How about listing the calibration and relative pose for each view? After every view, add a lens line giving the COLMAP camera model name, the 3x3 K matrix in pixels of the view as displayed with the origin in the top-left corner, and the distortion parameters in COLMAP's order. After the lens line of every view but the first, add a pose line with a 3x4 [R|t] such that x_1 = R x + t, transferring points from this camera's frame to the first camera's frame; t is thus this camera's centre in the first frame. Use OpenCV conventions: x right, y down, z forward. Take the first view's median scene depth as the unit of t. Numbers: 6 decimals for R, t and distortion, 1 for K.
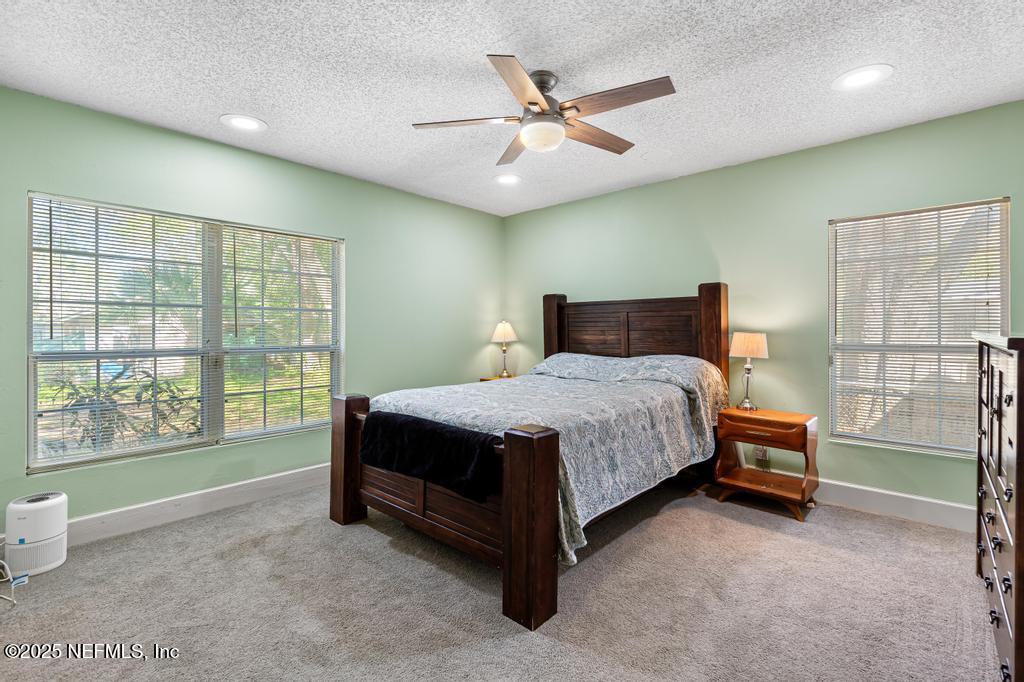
lens RADIAL K [[466.0, 0, 515.5], [0, 466.0, 334.3], [0, 0, 1]] dist [0.009907, -0.002598]
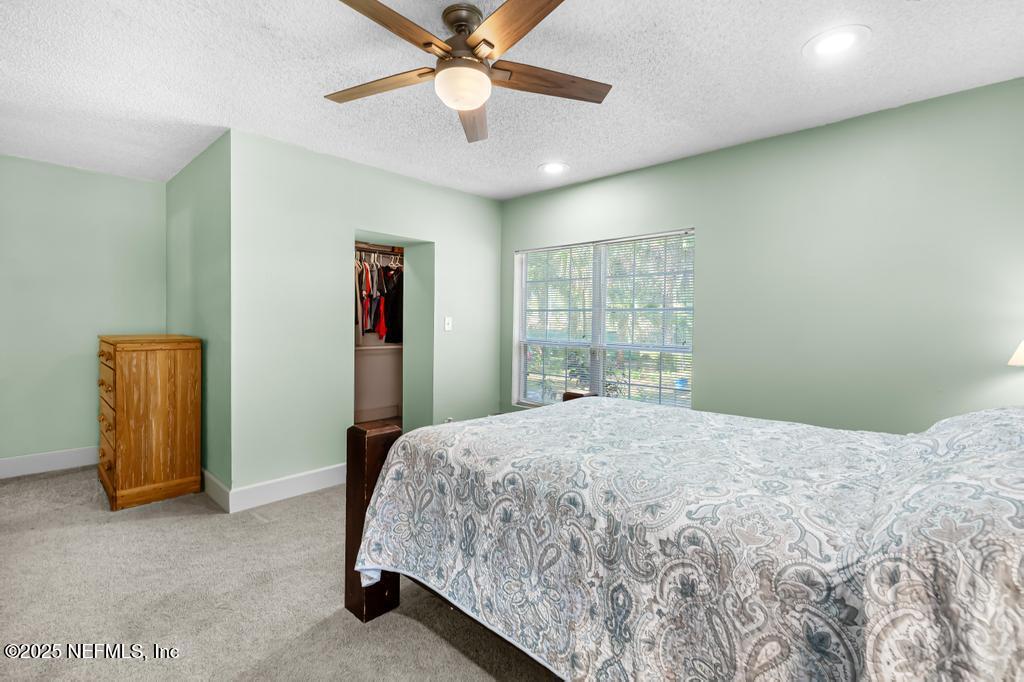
lens RADIAL K [[466.0, 0, 515.6], [0, 466.0, 337.1], [0, 0, 1]] dist [0.009907, -0.002598]
pose [[-0.021768, 0.027614, -0.999382, 0.826211], [-0.022818, 0.999344, 0.028110, -0.020217], [0.999503, 0.023416, -0.021123, 1.061403]]
